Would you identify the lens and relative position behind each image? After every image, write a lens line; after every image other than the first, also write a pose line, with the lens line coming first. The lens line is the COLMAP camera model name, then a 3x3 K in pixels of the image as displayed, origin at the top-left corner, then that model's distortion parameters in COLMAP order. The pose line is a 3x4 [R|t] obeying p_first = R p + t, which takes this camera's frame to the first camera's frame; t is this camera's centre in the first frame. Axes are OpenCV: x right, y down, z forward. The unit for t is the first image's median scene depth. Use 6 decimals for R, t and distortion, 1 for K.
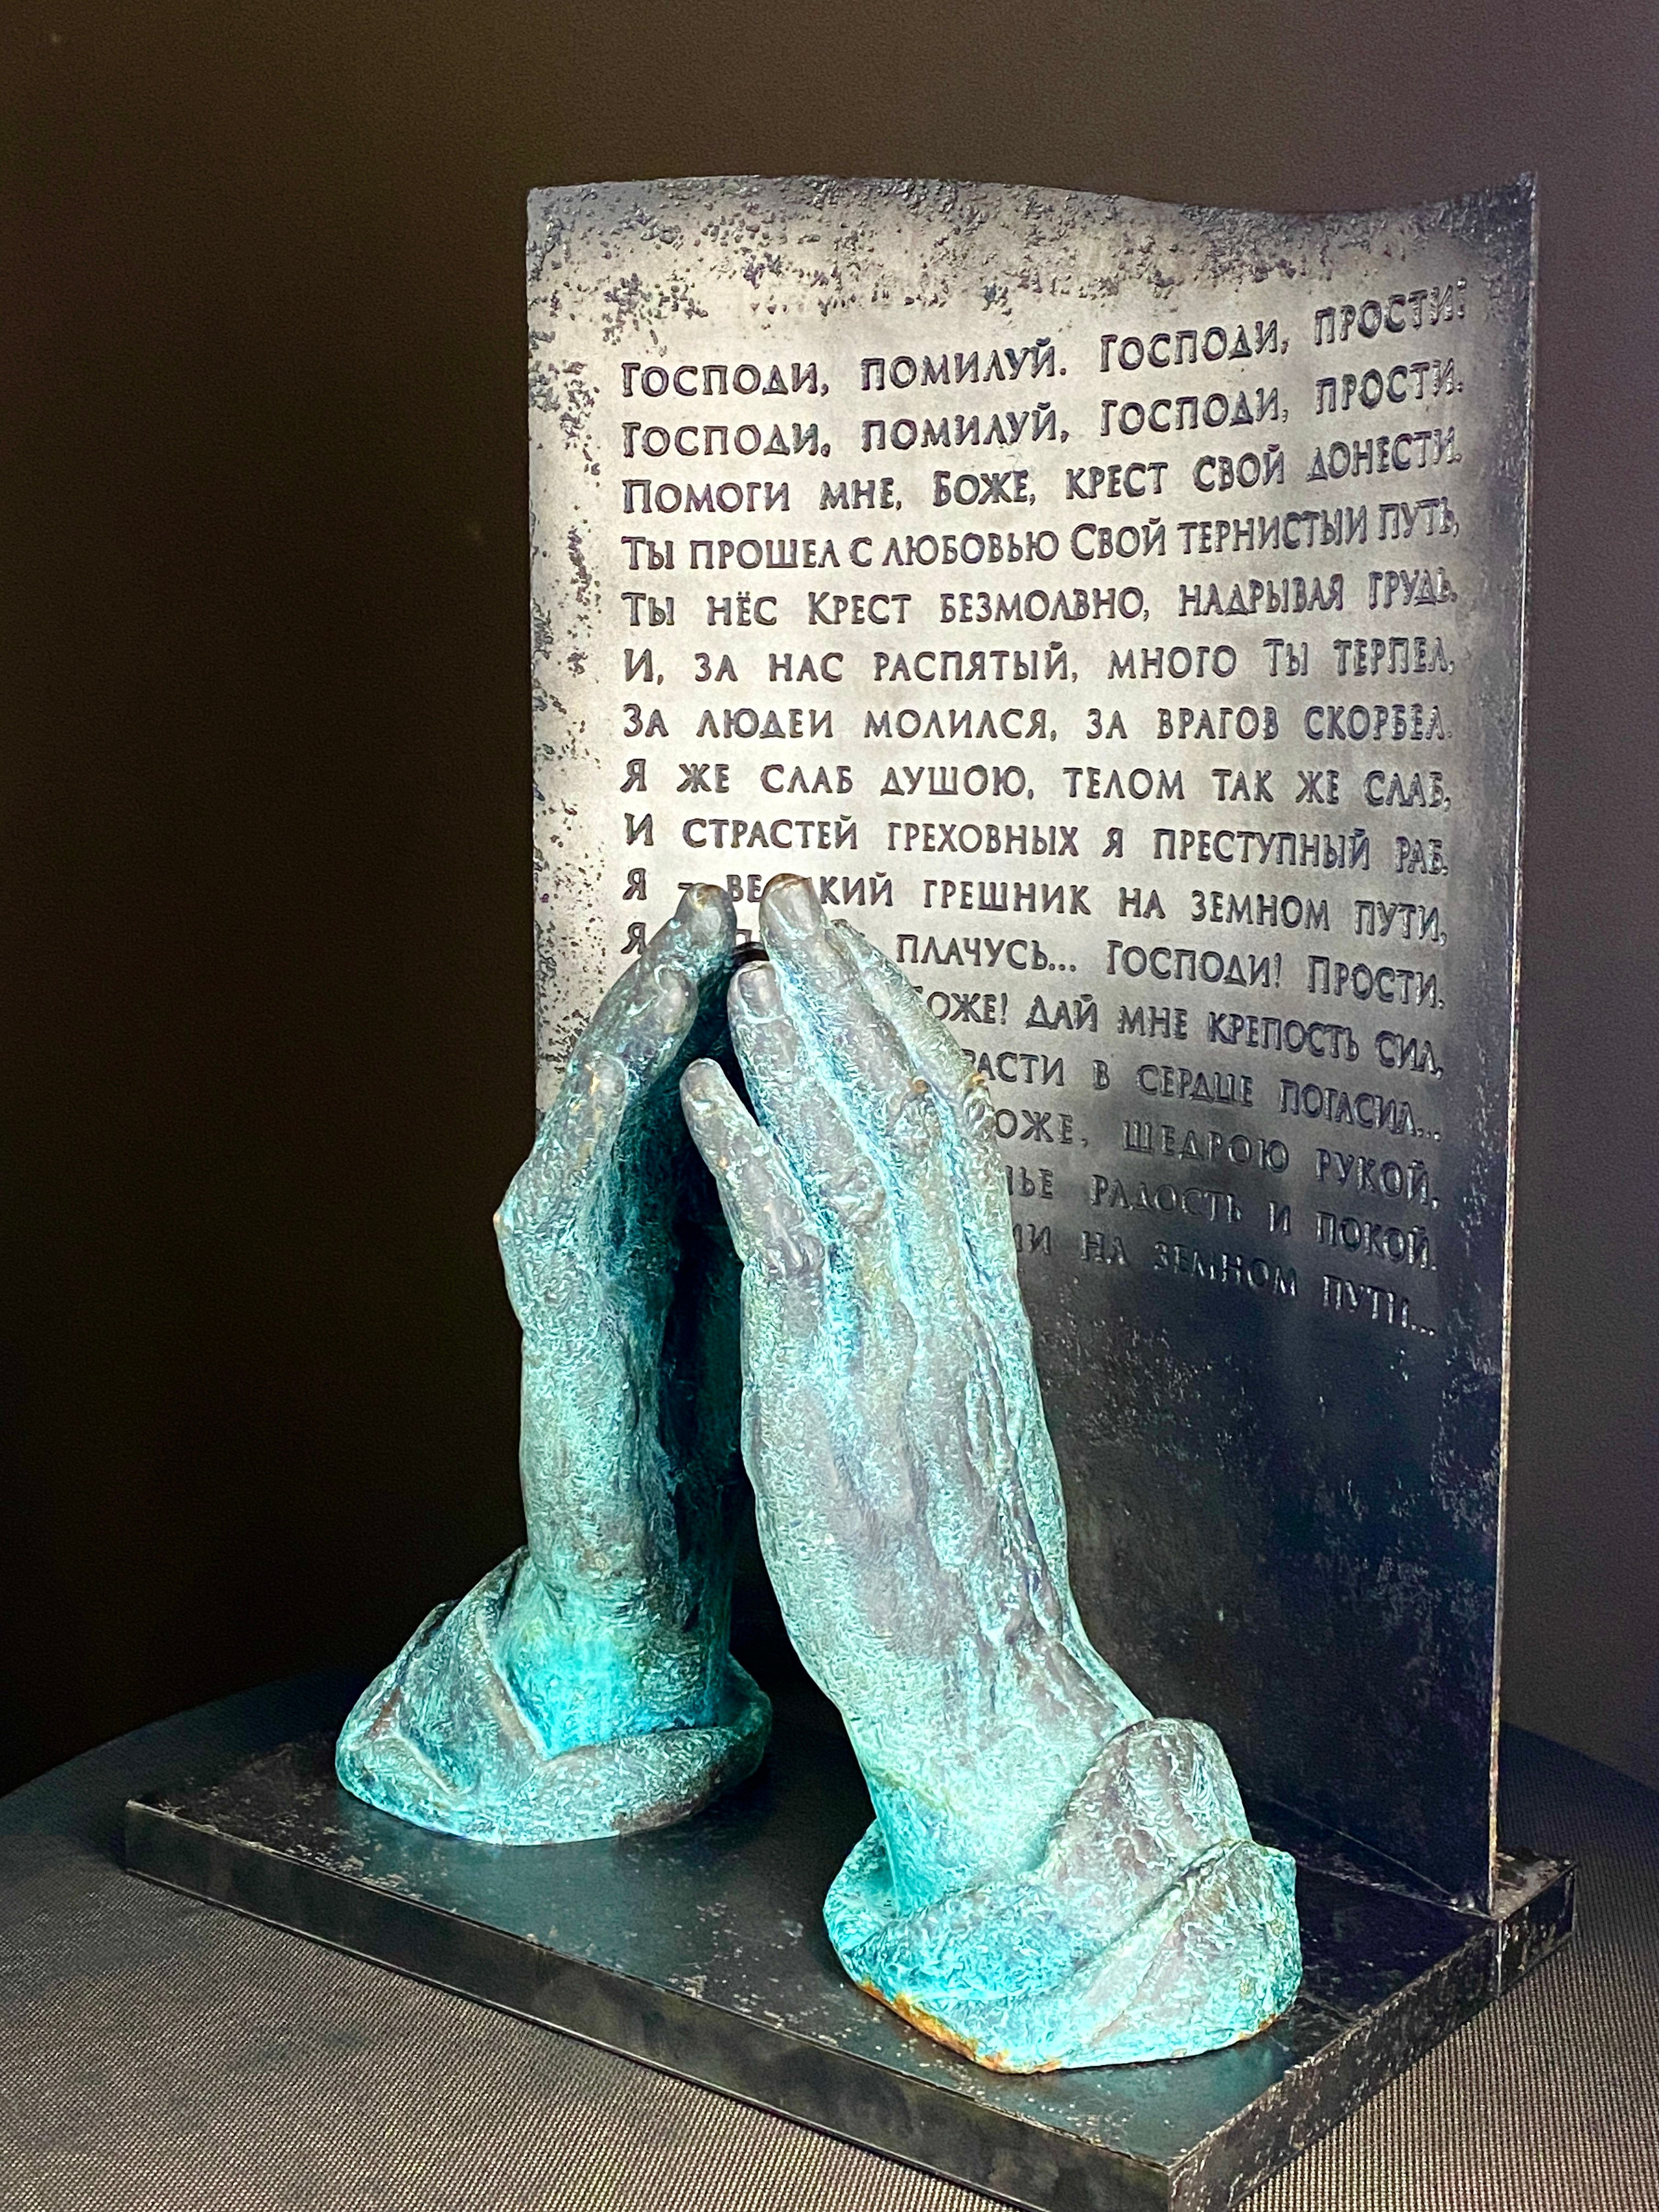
lens RADIAL K [[2843.6, 0, 829.5], [0, 2843.6, 1106.0], [0, 0, 1]] dist [0.157947, -0.066901]
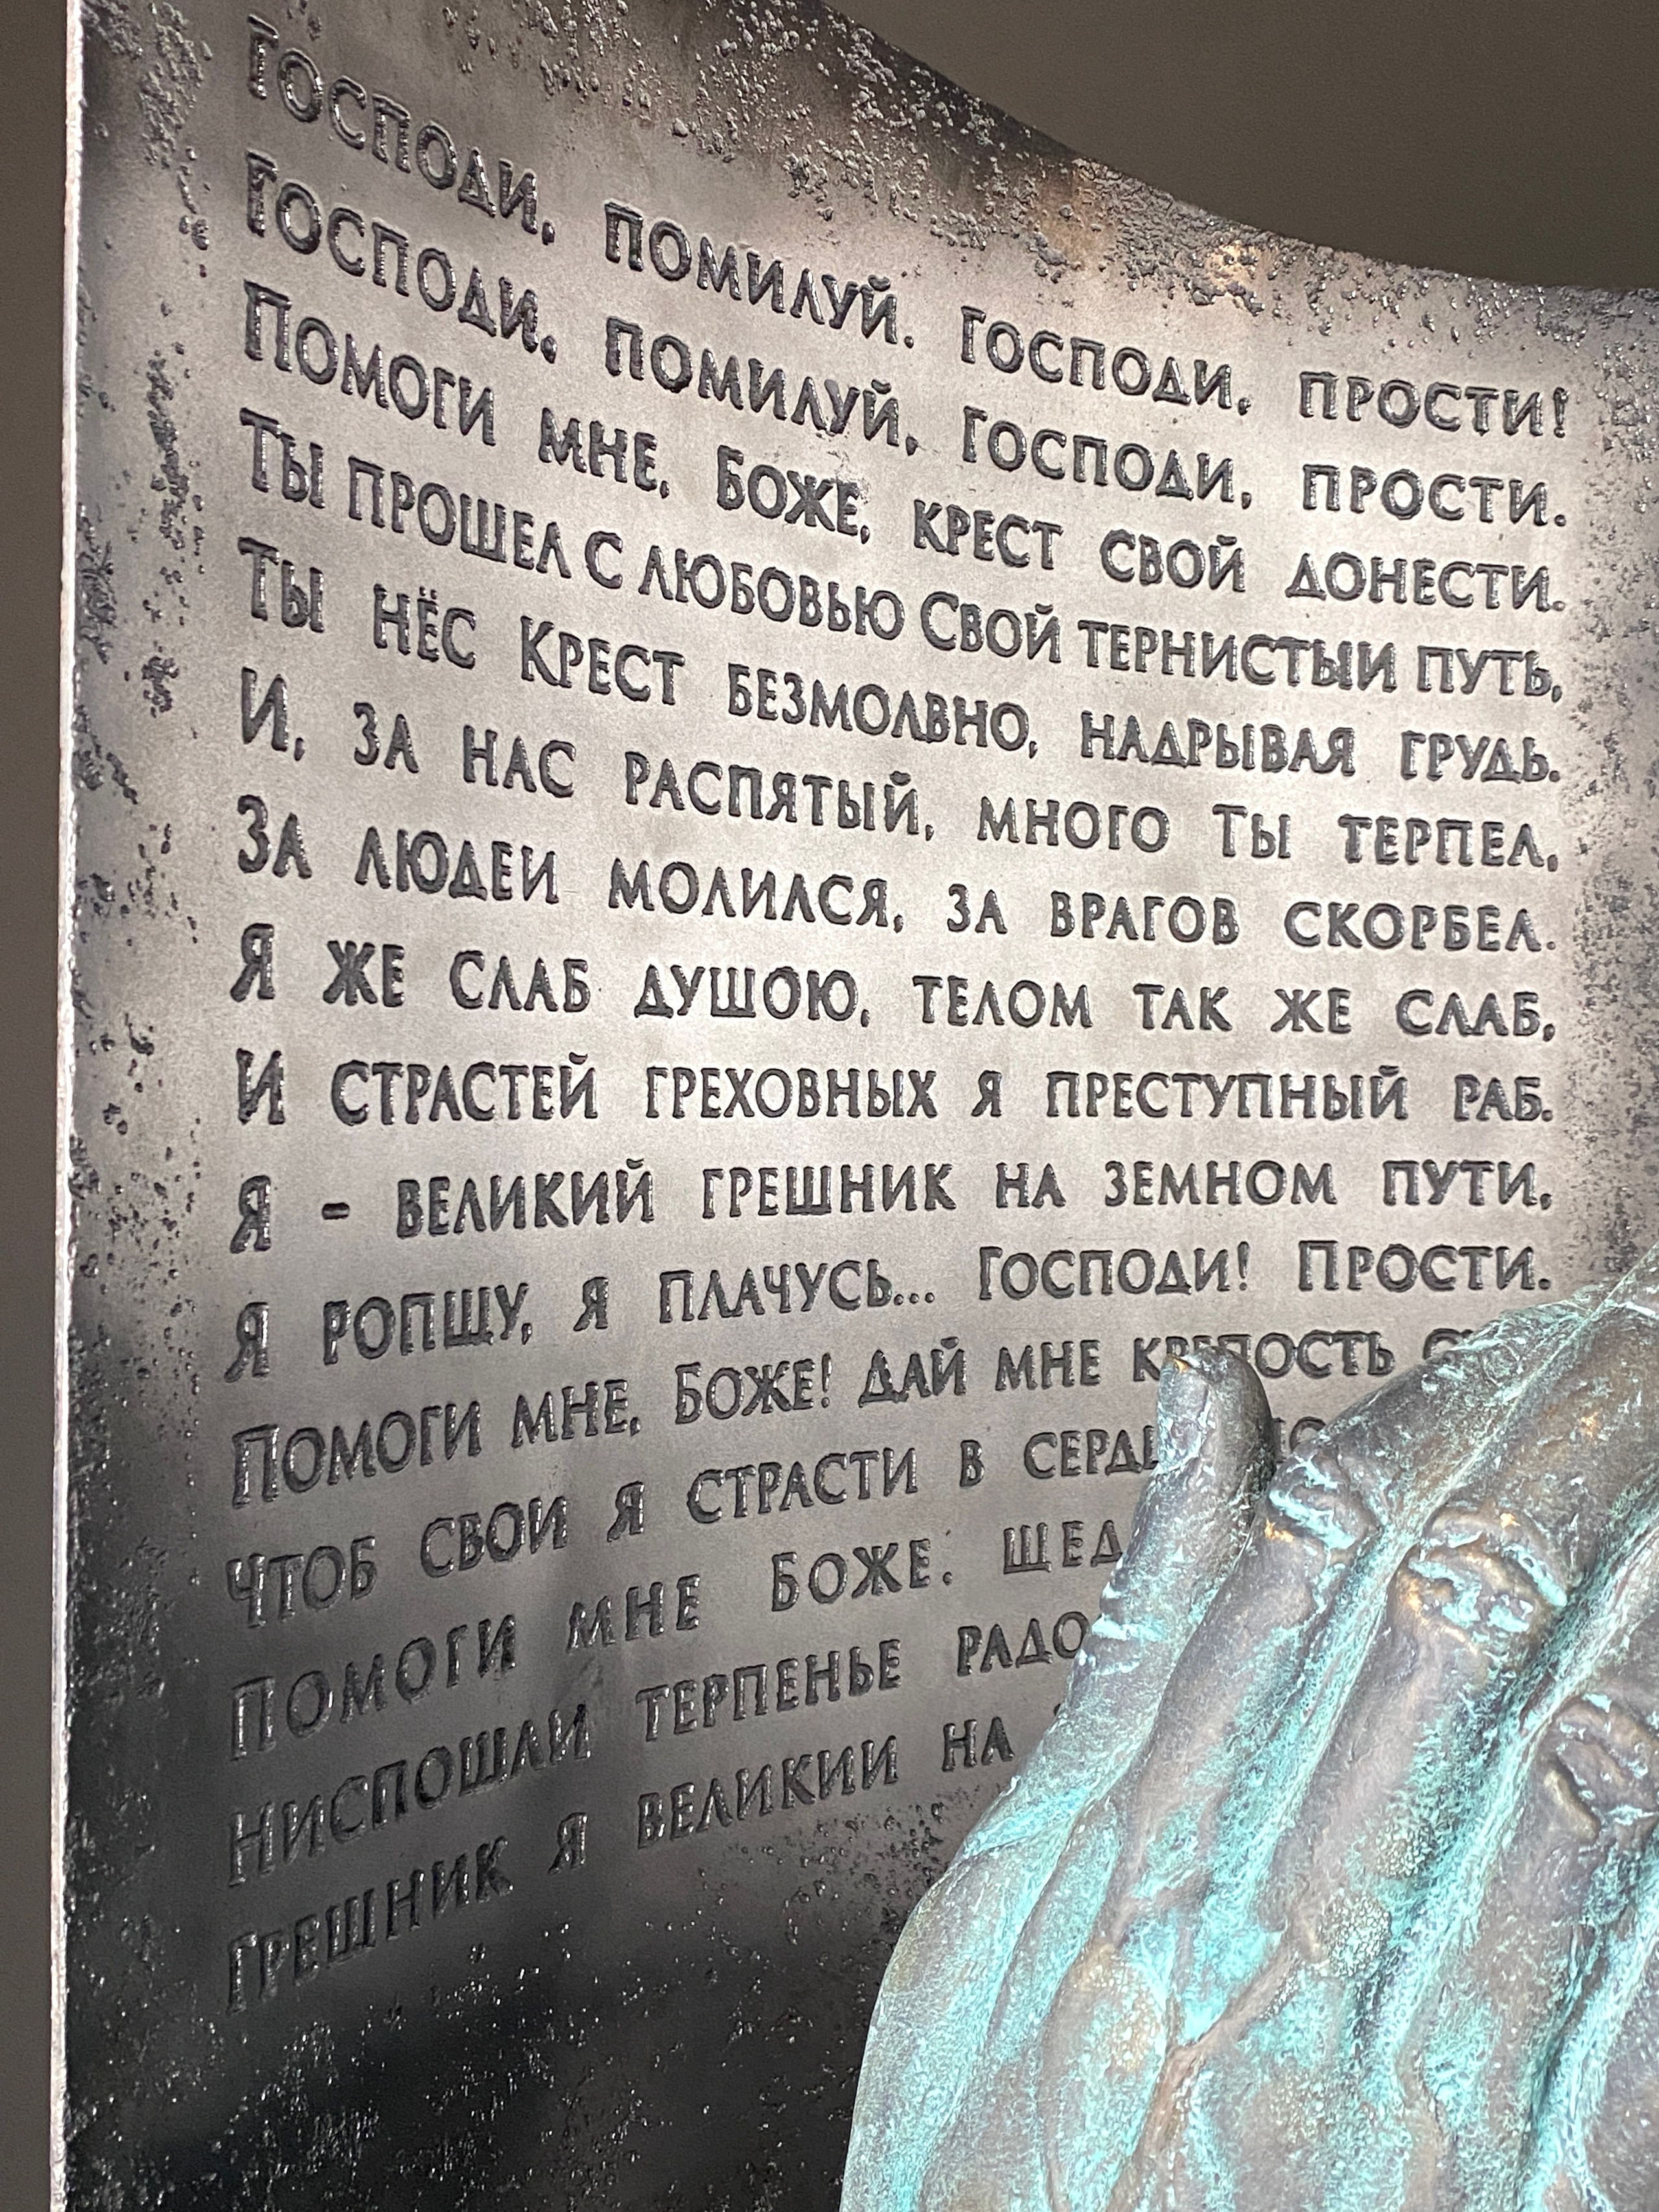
lens RADIAL K [[2443.7, 0, 829.5], [0, 2443.7, 1106.0], [0, 0, 1]] dist [0.202825, -0.639500]
pose [[0.261743, -0.016518, 0.964996, -0.425315], [0.112420, 0.993569, -0.013486, -0.083758], [-0.958568, 0.112015, 0.261917, 0.864322]]
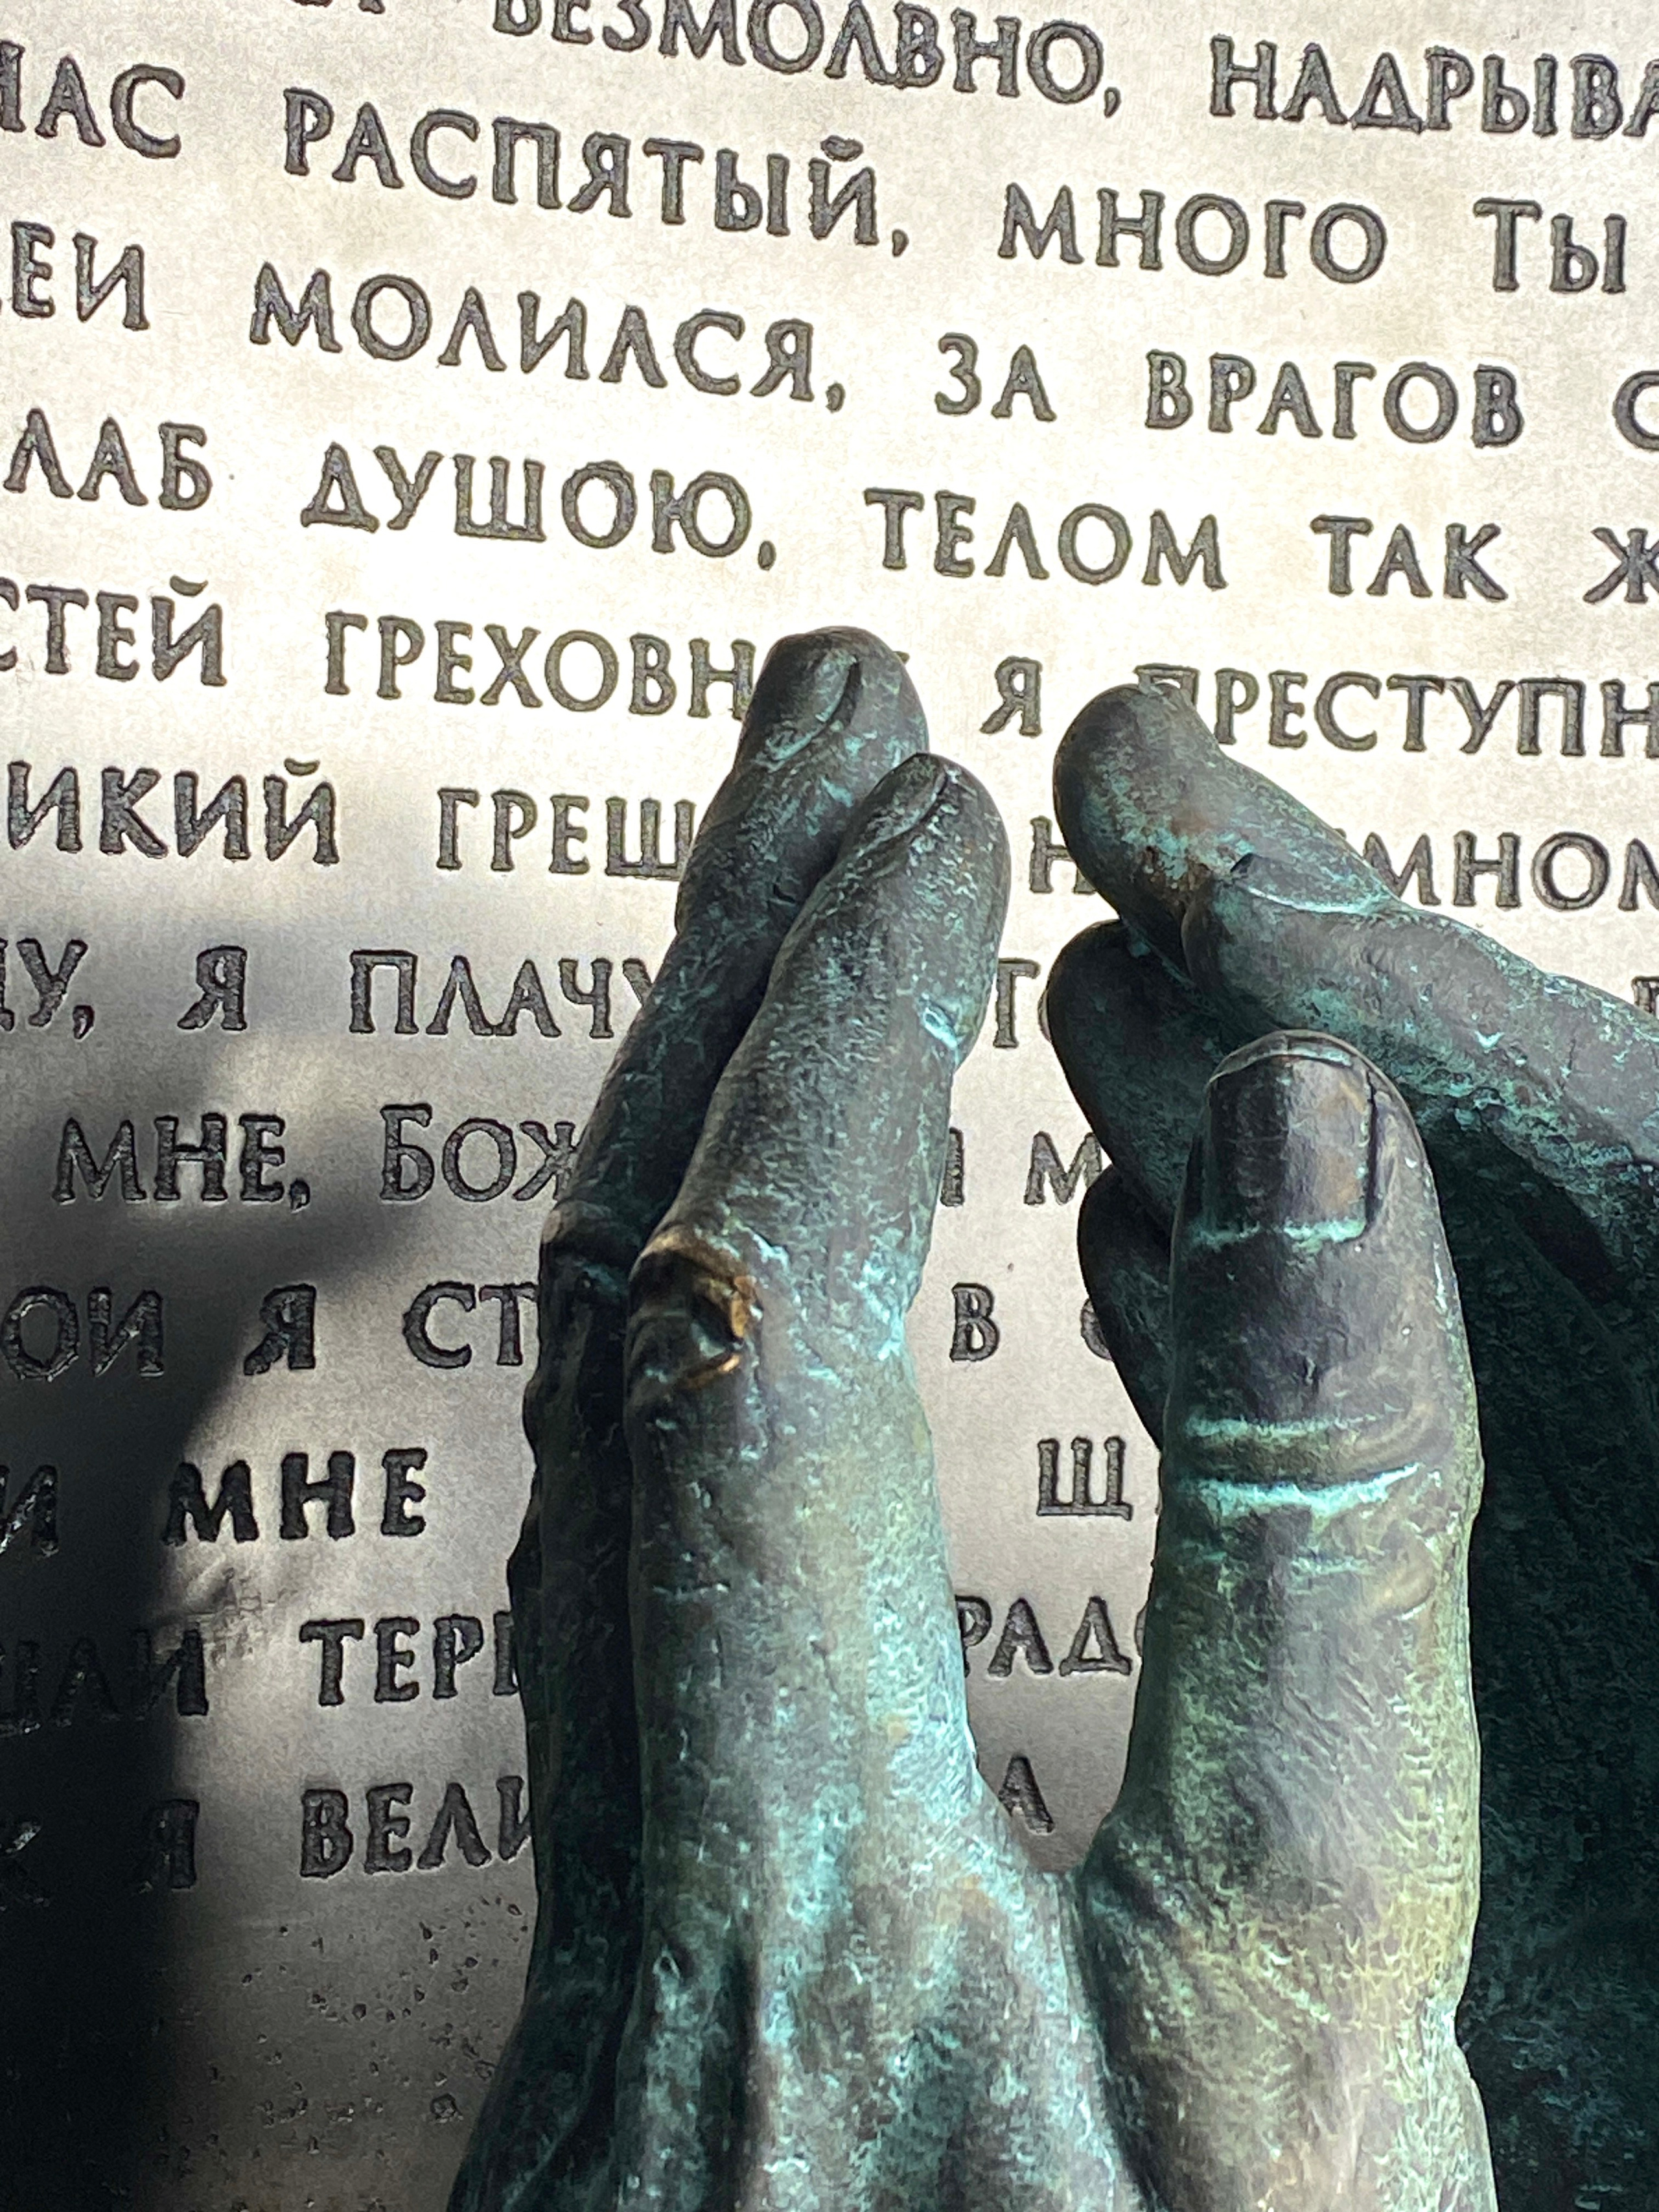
lens RADIAL K [[4329.1, 0, 819.8], [0, 4329.1, 1160.3], [0, 0, 1]] dist [0.209148, -0.598816]
pose [[0.517021, -0.013851, 0.855861, -0.390245], [0.089082, 0.995310, -0.037706, -0.012238], [-0.851325, 0.095736, 0.515830, 0.711876]]
